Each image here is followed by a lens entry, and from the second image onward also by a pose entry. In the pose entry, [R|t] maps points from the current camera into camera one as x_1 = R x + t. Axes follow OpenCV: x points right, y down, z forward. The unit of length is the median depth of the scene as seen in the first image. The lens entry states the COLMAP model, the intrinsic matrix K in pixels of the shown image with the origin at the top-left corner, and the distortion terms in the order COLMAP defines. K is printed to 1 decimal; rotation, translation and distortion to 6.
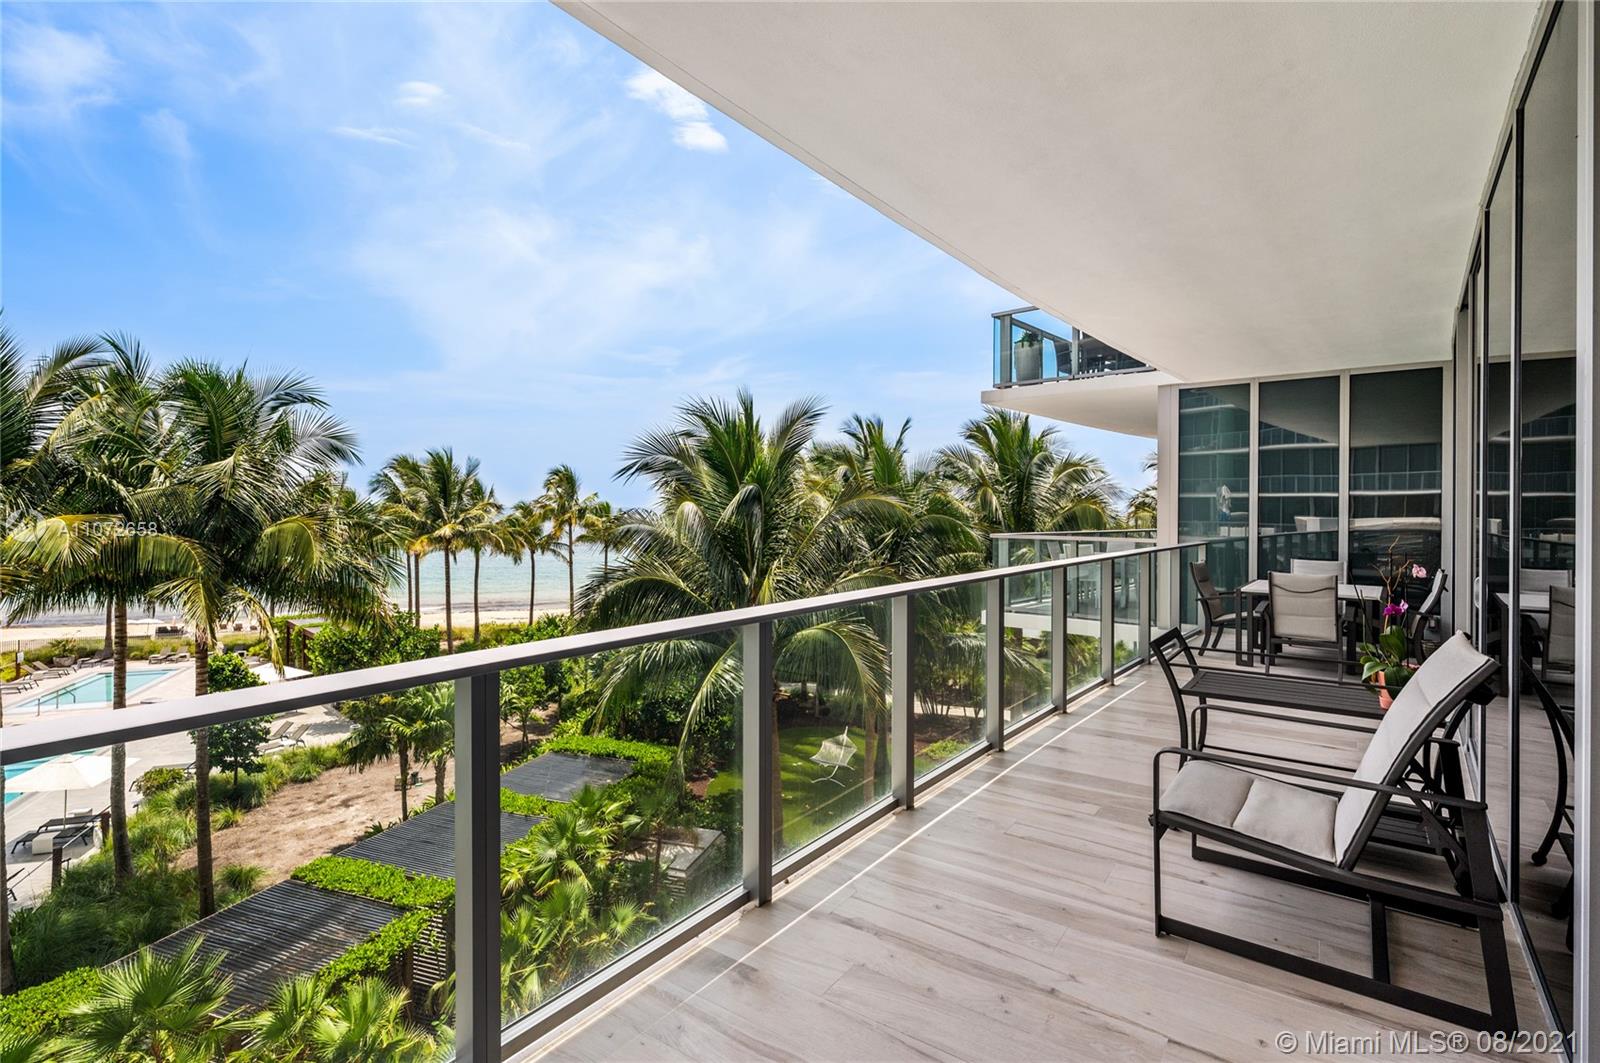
lens RADIAL K [[743.6, 0, 786.4], [0, 743.6, 515.0], [0, 0, 1]] dist [-0.006189, 0.001903]
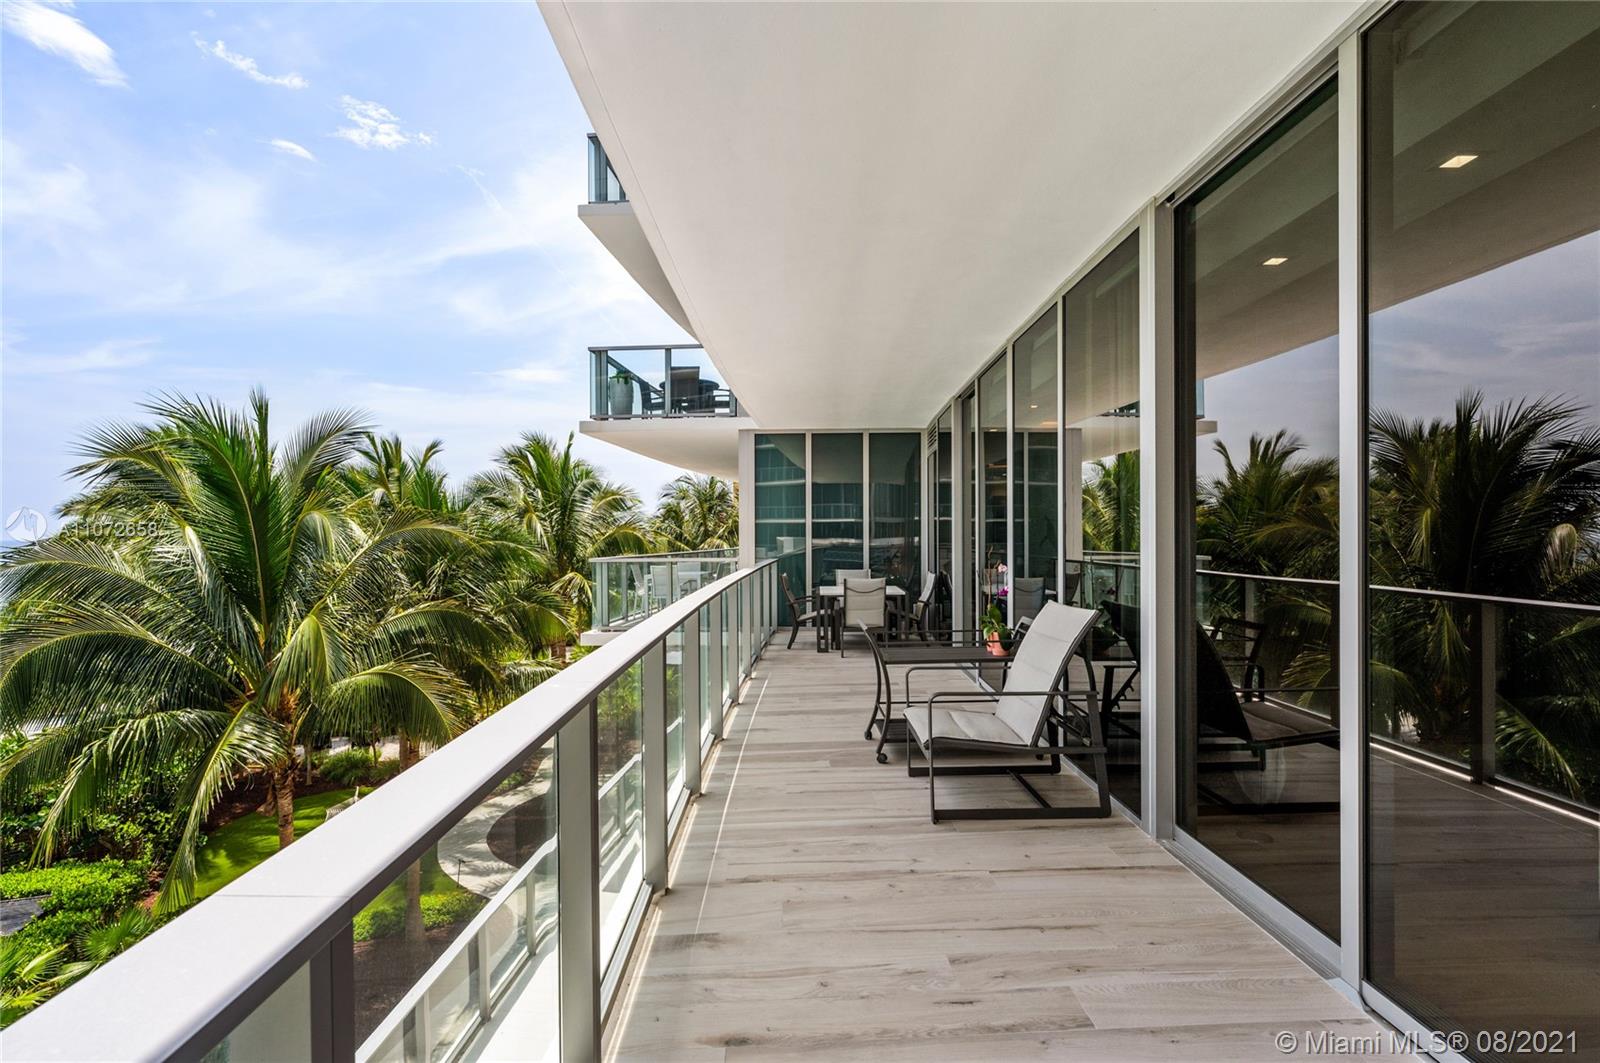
lens RADIAL K [[743.6, 0, 781.9], [0, 743.6, 539.5], [0, 0, 1]] dist [-0.006189, 0.001903]
pose [[0.791459, -0.015197, 0.611033, -0.100743], [0.016997, 0.999851, 0.002851, 0.000344], [-0.610986, 0.008129, 0.791600, 0.004046]]
